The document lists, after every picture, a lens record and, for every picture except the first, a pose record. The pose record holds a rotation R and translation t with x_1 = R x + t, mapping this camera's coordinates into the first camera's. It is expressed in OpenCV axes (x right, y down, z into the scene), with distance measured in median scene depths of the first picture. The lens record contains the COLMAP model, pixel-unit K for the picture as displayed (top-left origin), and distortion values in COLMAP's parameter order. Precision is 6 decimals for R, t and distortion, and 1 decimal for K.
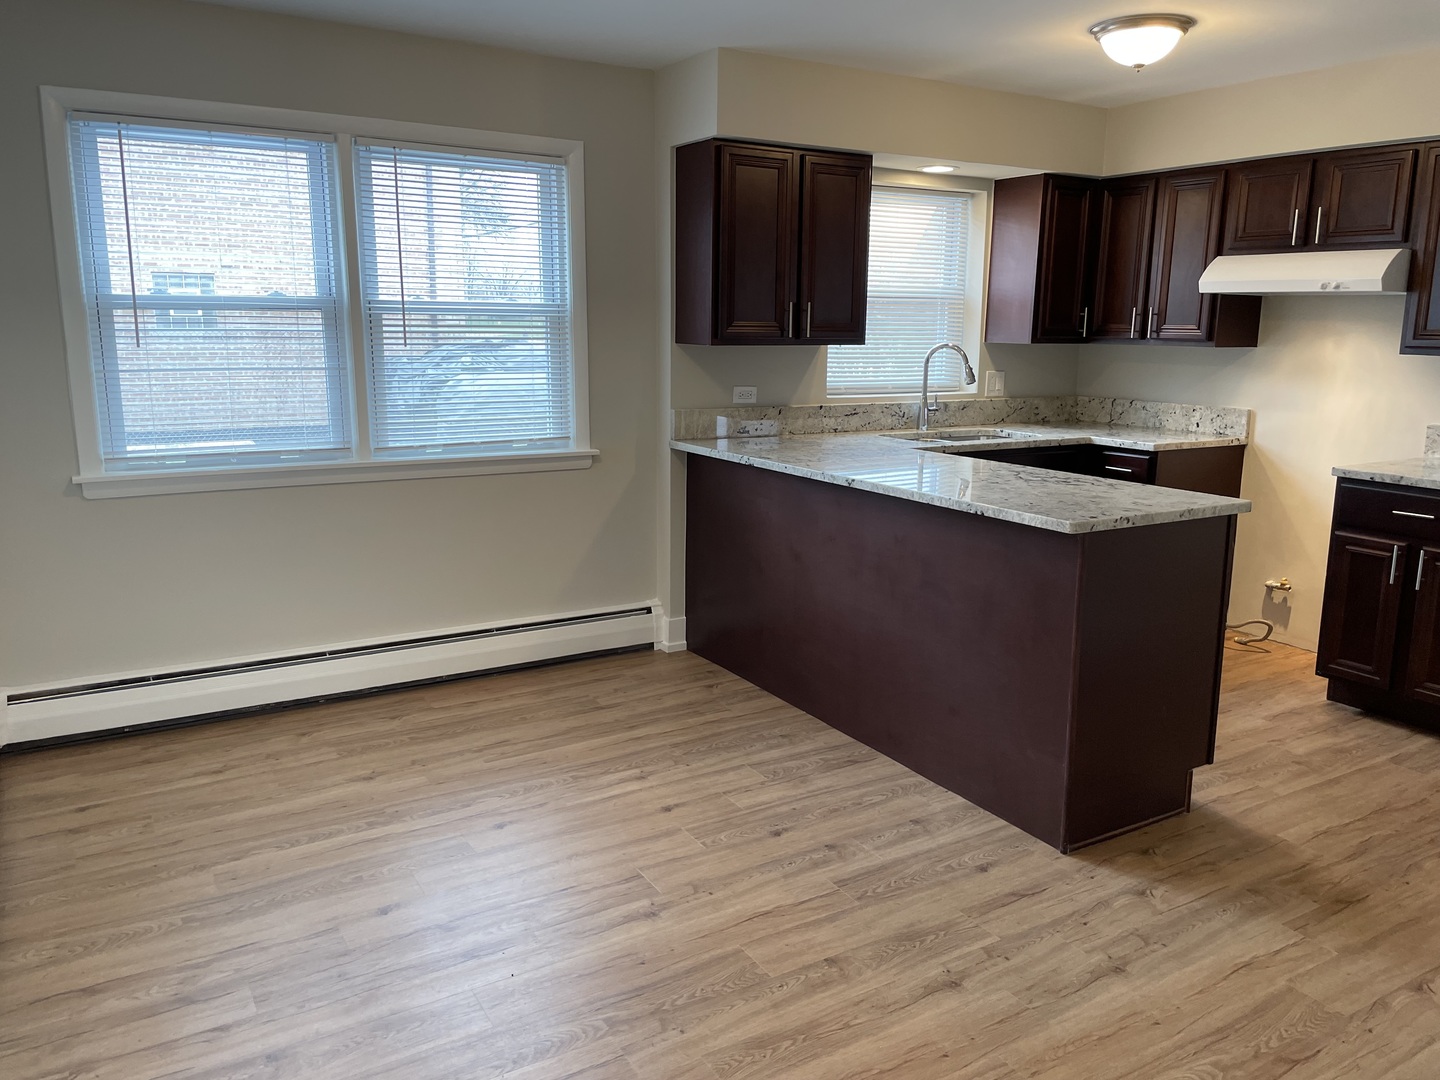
lens RADIAL K [[1090.6, 0, 729.6], [0, 1090.6, 510.8], [0, 0, 1]] dist [0.102042, -0.138369]
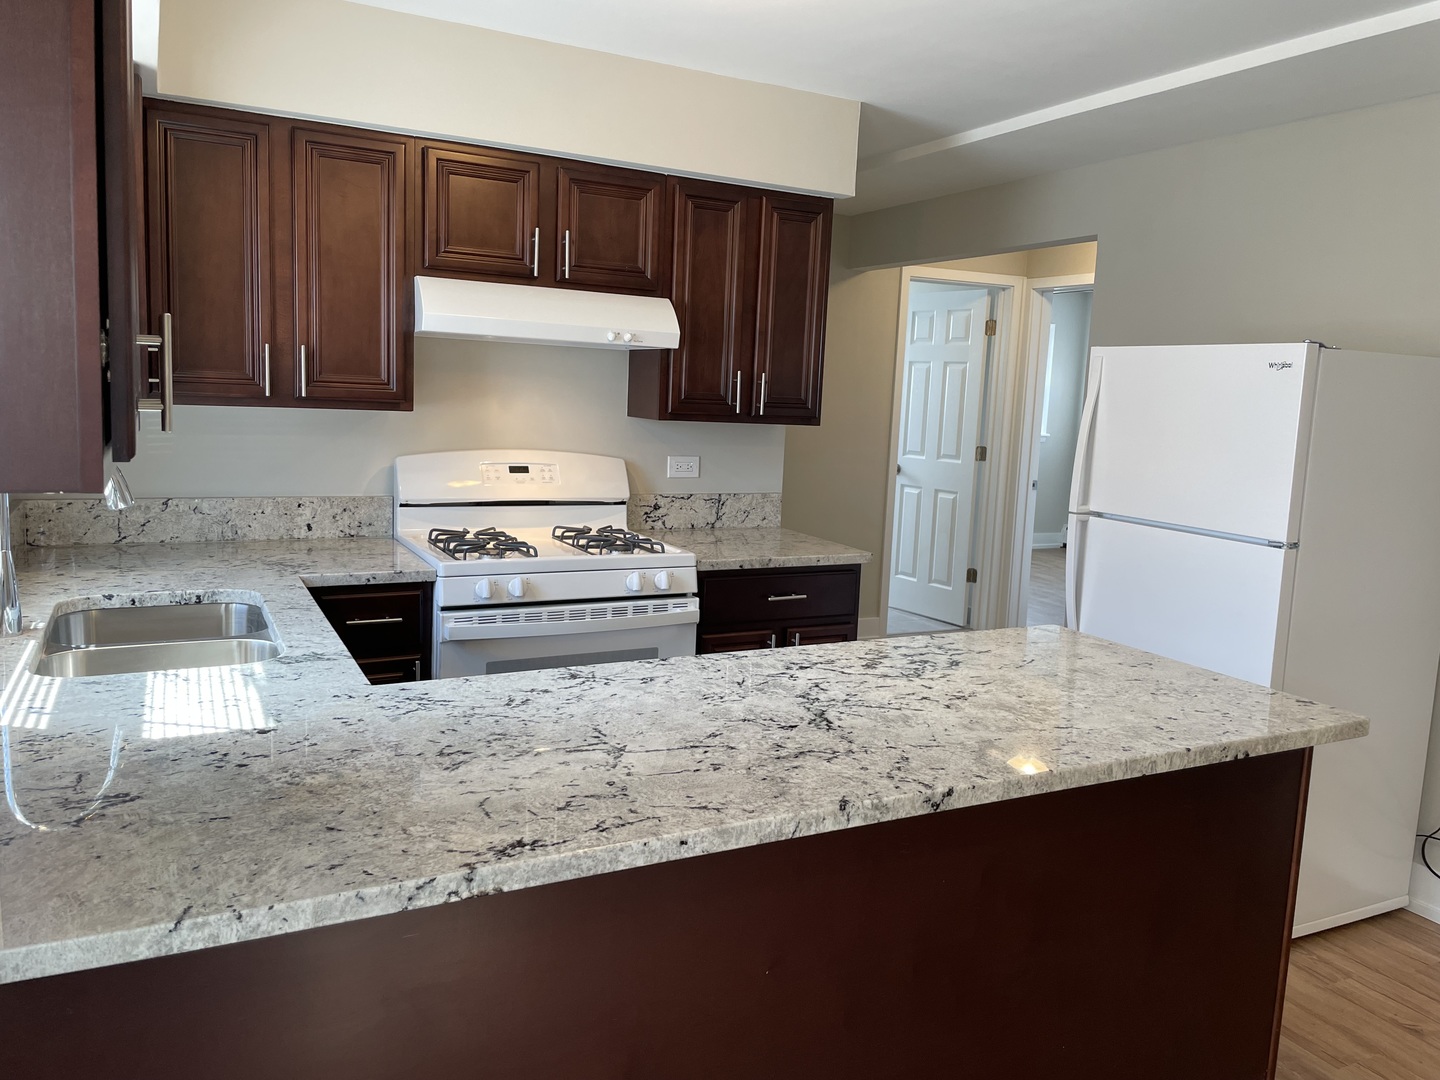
lens RADIAL K [[1090.6, 0, 729.6], [0, 1090.6, 510.8], [0, 0, 1]] dist [0.102042, -0.138369]
pose [[0.065735, -0.125294, 0.989940, -0.240545], [0.131344, 0.984540, 0.115889, -0.159789], [-0.989155, 0.122405, 0.081175, 0.870782]]
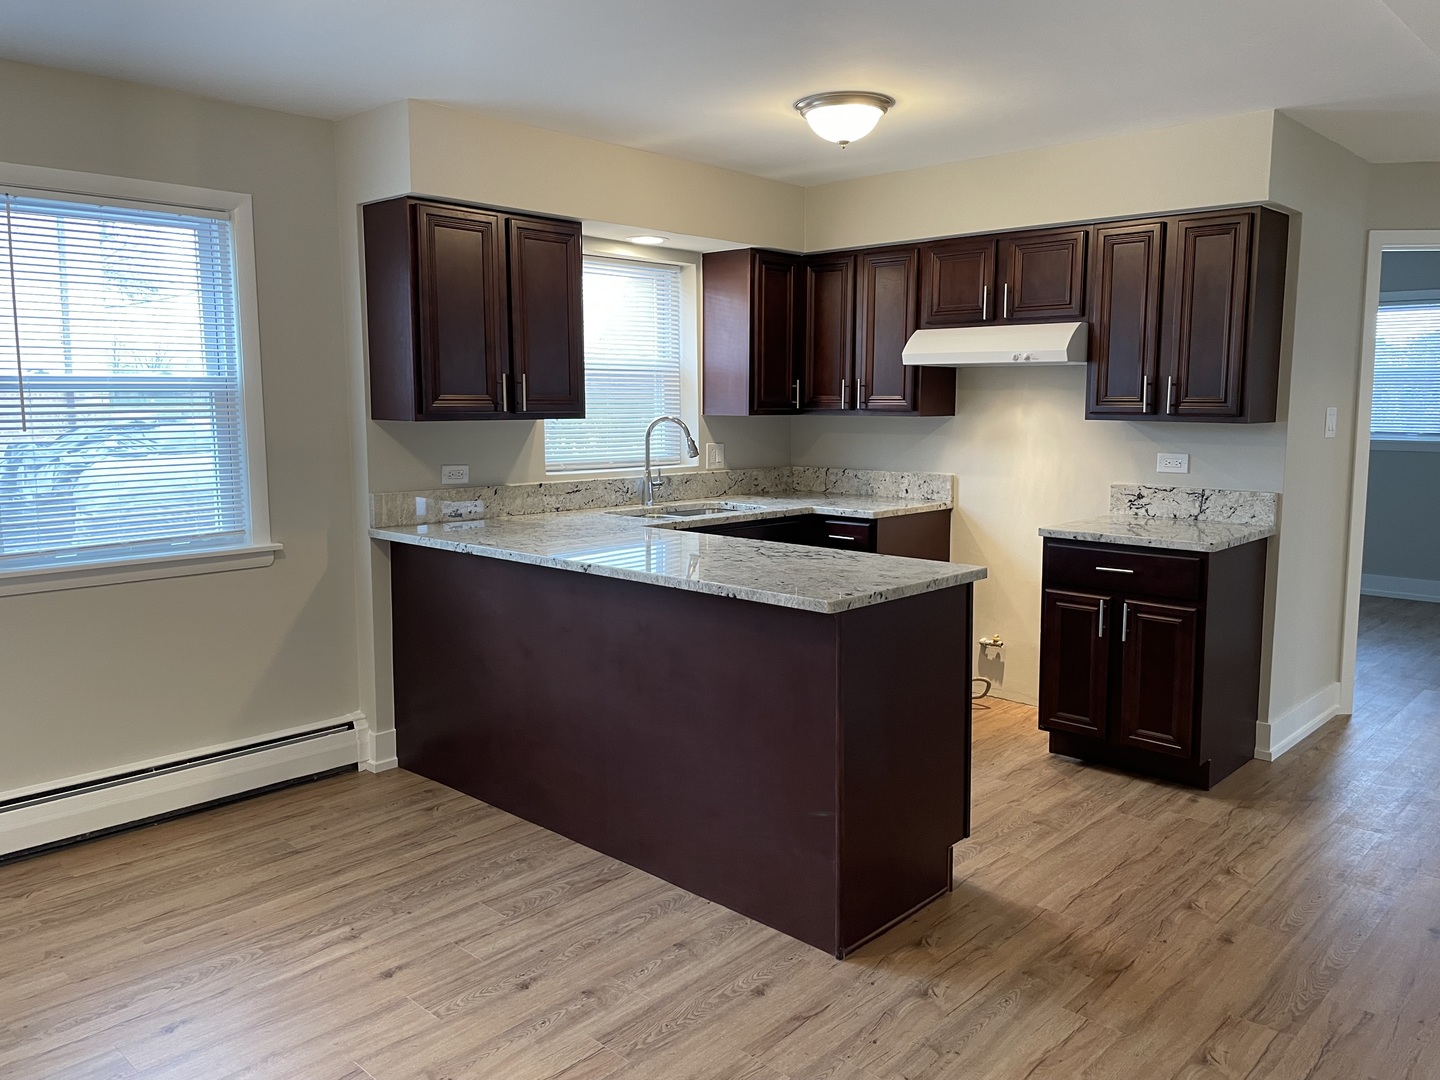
lens RADIAL K [[1090.6, 0, 729.6], [0, 1090.6, 510.8], [0, 0, 1]] dist [0.102042, -0.138369]
pose [[0.962599, -0.041209, 0.267777, -0.013925], [0.058860, 0.996567, -0.058222, -0.011621], [-0.264458, 0.071805, 0.961720, 0.074875]]
